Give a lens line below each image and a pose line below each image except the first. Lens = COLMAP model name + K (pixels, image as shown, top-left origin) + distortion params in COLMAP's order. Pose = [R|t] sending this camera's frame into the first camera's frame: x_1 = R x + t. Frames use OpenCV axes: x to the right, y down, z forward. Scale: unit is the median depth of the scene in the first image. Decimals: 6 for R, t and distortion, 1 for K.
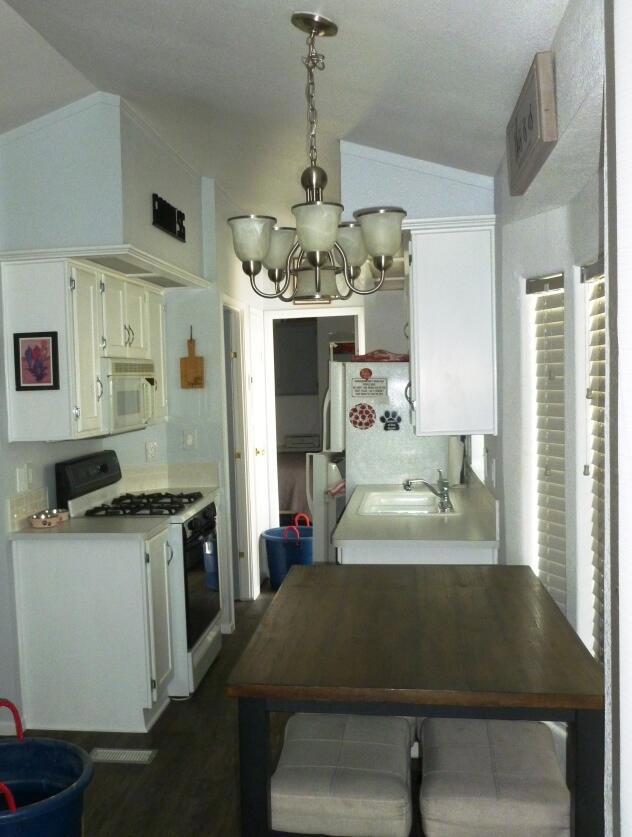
lens RADIAL K [[871.3, 0, 314.6], [0, 871.3, 430.2], [0, 0, 1]] dist [-0.151442, 0.001912]
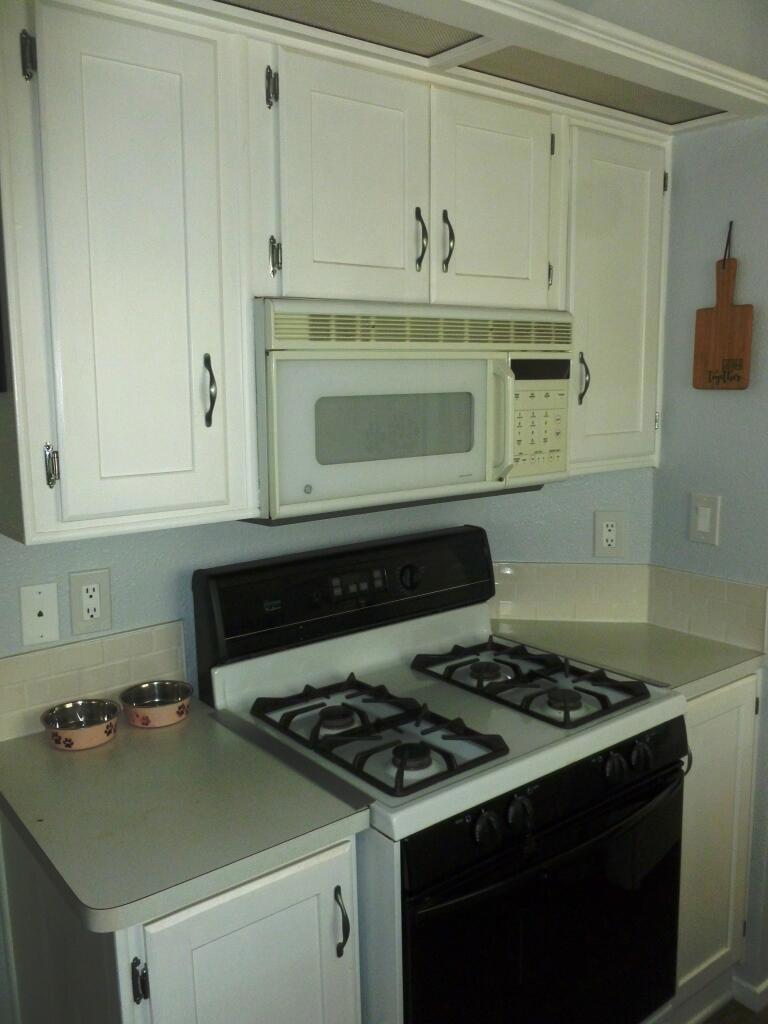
lens RADIAL K [[870.7, 0, 384.0], [0, 870.7, 512.0], [0, 0, 1]] dist [-0.038456, 0.008579]
pose [[0.694525, 0.139079, -0.705898, 0.034502], [-0.054581, 0.988496, 0.141056, -0.040635], [0.717395, -0.059439, 0.694126, 0.626706]]
